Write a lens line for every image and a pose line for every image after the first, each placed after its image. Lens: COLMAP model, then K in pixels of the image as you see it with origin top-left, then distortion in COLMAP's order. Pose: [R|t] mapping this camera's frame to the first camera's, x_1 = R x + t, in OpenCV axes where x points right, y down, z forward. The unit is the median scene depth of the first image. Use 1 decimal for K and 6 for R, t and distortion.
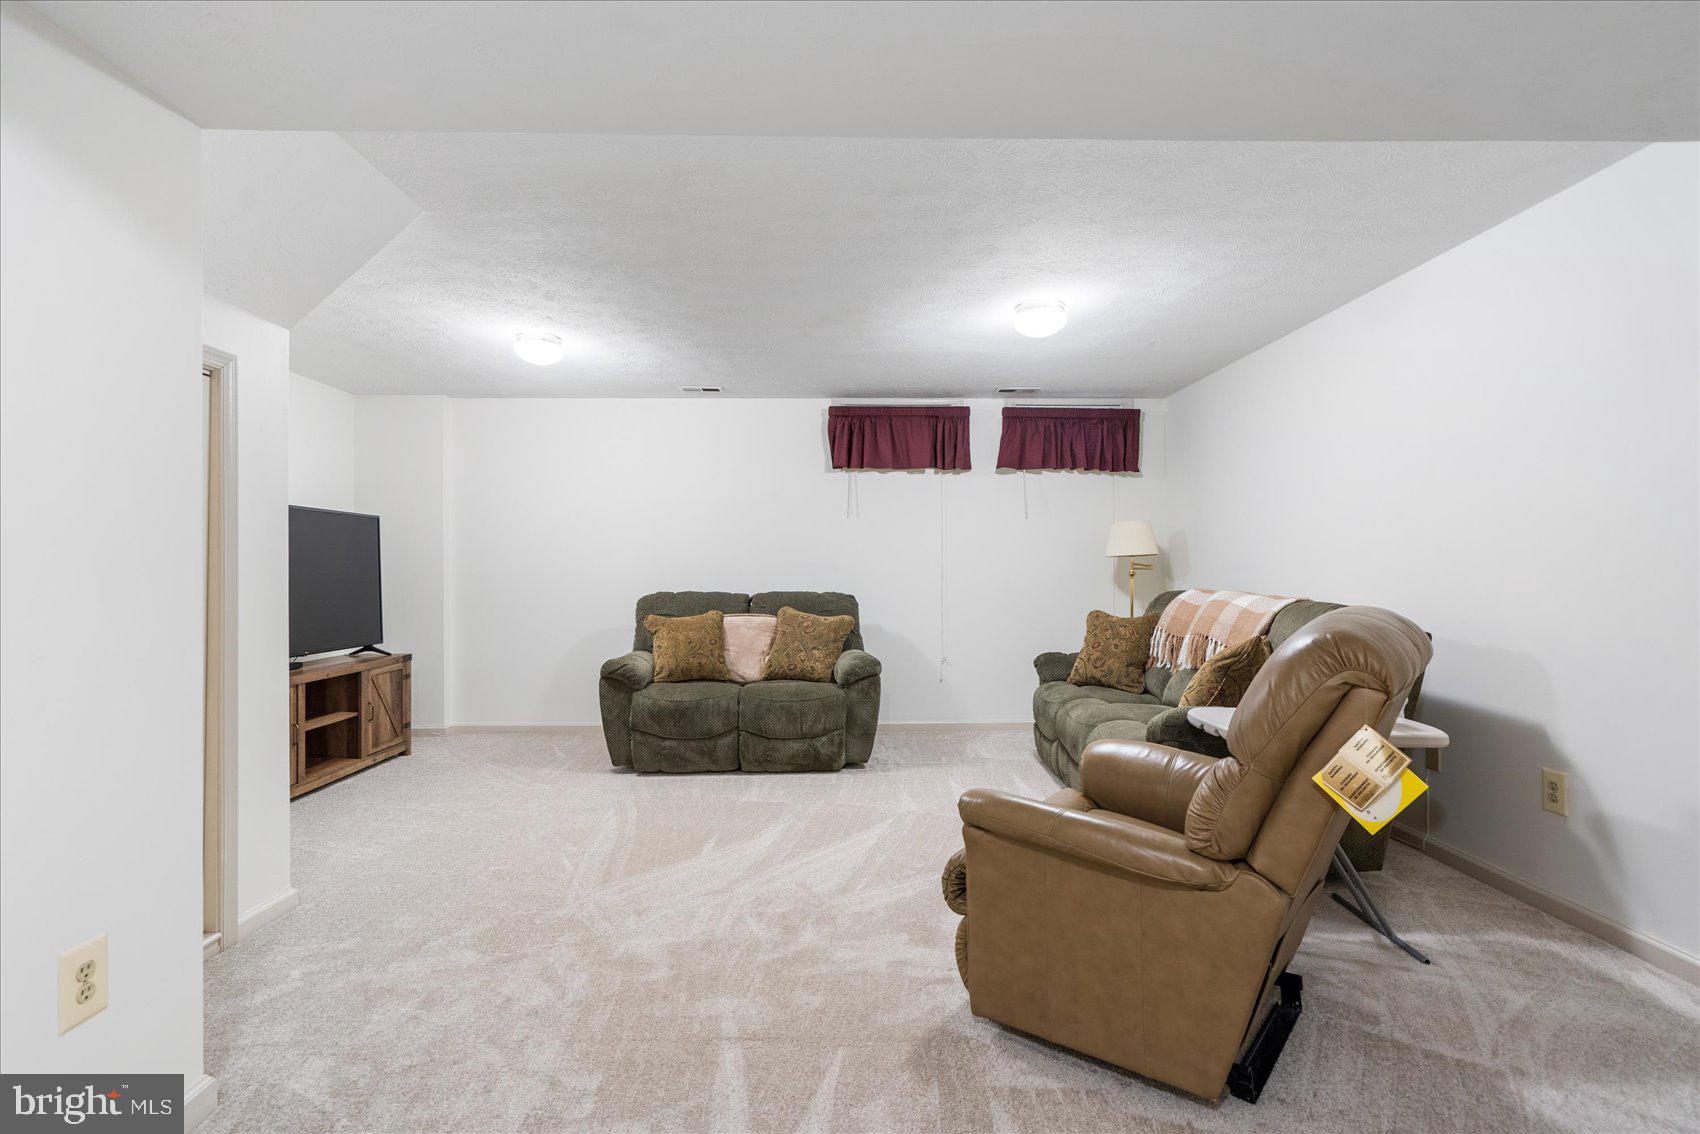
lens RADIAL K [[772.6, 0, 851.8], [0, 772.6, 571.1], [0, 0, 1]] dist [0.000124, -0.000245]
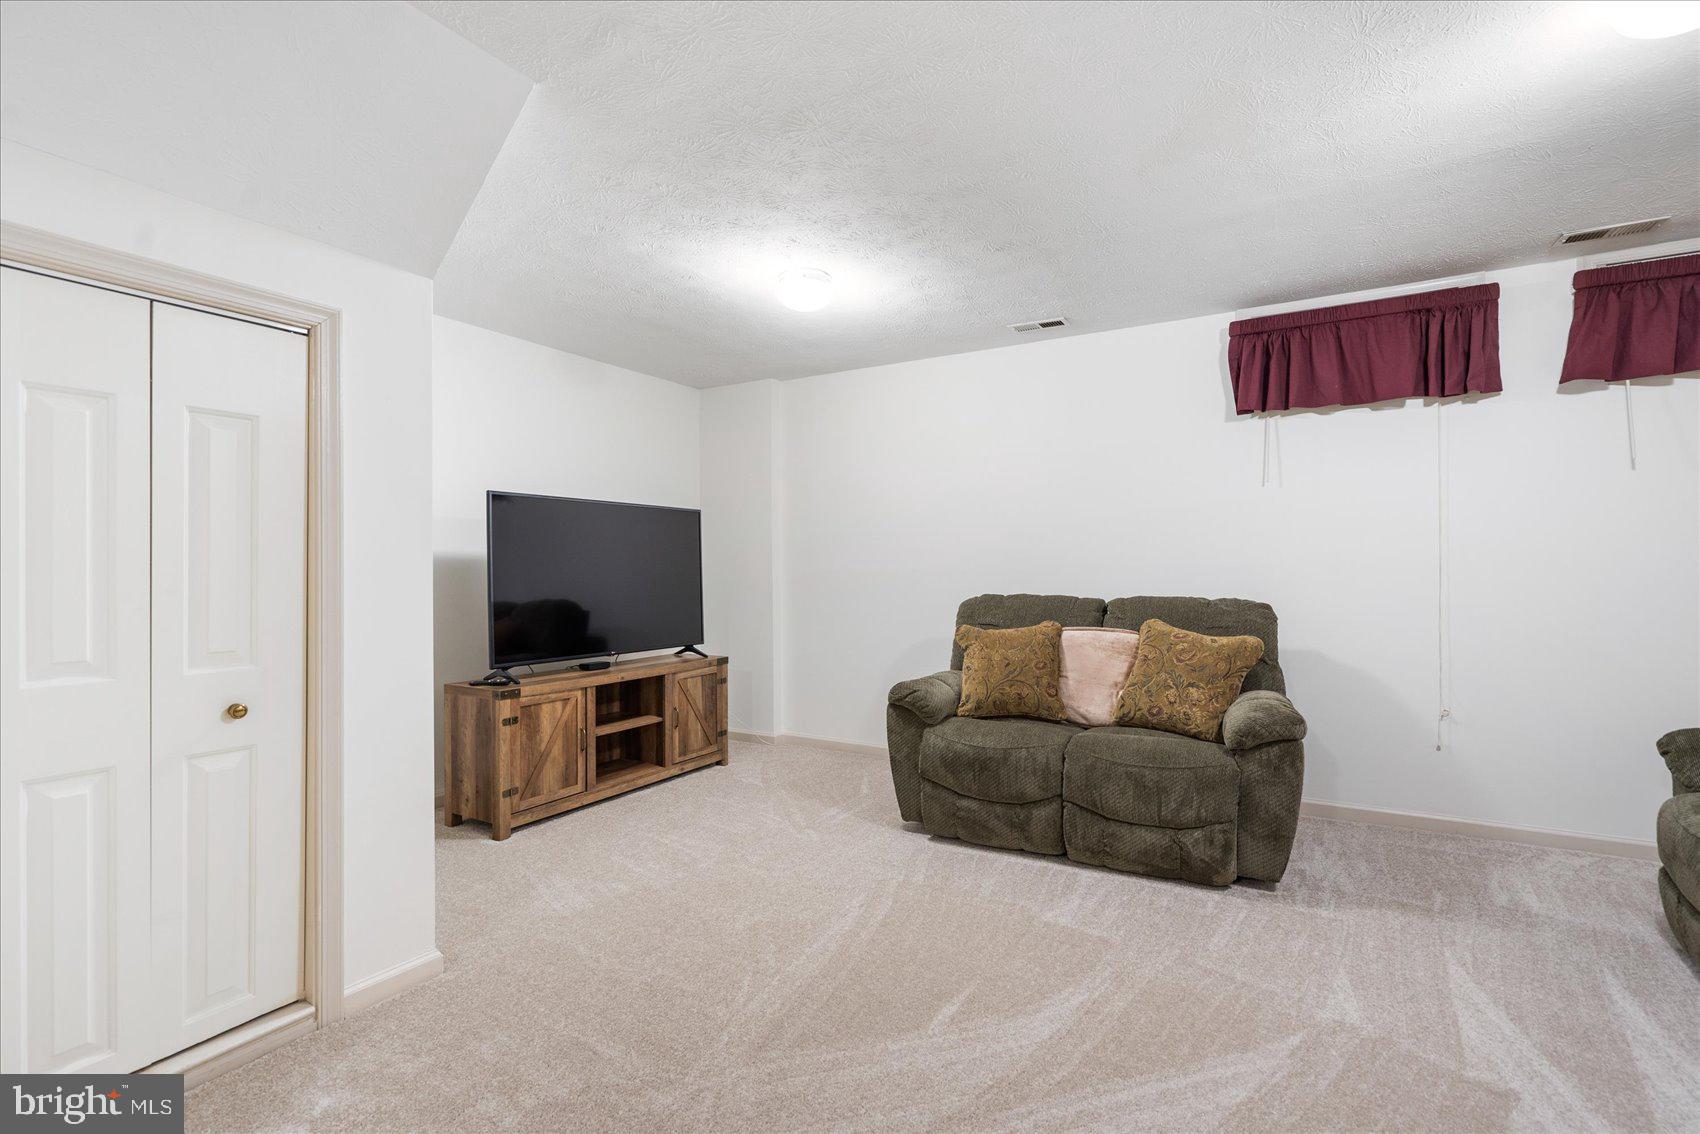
lens RADIAL K [[780.4, 0, 848.1], [0, 780.4, 570.2], [0, 0, 1]] dist [-0.011659, 0.005621]
pose [[0.850664, -0.000037, -0.525709, 0.051308], [0.002286, 0.999991, 0.003628, -0.000459], [0.525704, -0.004288, 0.850656, 0.291140]]
